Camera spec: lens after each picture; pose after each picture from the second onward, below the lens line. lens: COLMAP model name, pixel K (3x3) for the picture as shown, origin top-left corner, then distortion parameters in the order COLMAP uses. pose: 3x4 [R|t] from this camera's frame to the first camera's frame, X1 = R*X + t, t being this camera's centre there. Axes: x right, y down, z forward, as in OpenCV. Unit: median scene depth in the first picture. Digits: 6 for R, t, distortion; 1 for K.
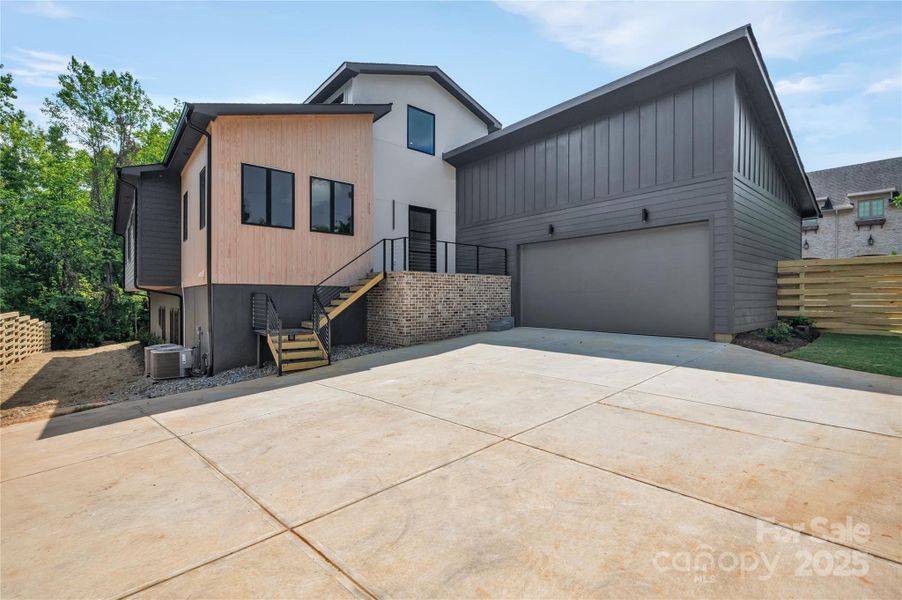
lens RADIAL K [[414.0, 0, 451.0], [0, 414.0, 300.0], [0, 0, 1]] dist [-0.009605, -0.000176]
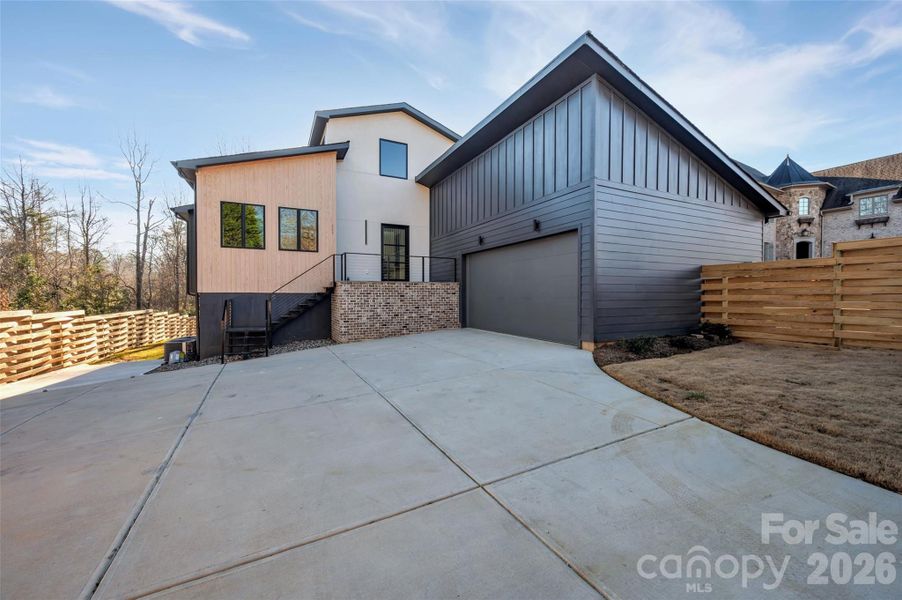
lens RADIAL K [[364.4, 0, 452.1], [0, 364.4, 297.7], [0, 0, 1]] dist [-0.004055, -0.000434]
pose [[0.969587, -0.000264, -0.244745, 0.401196], [0.000286, 1.000000, 0.000056, -0.018165], [0.244745, -0.000124, 0.969588, 0.042177]]
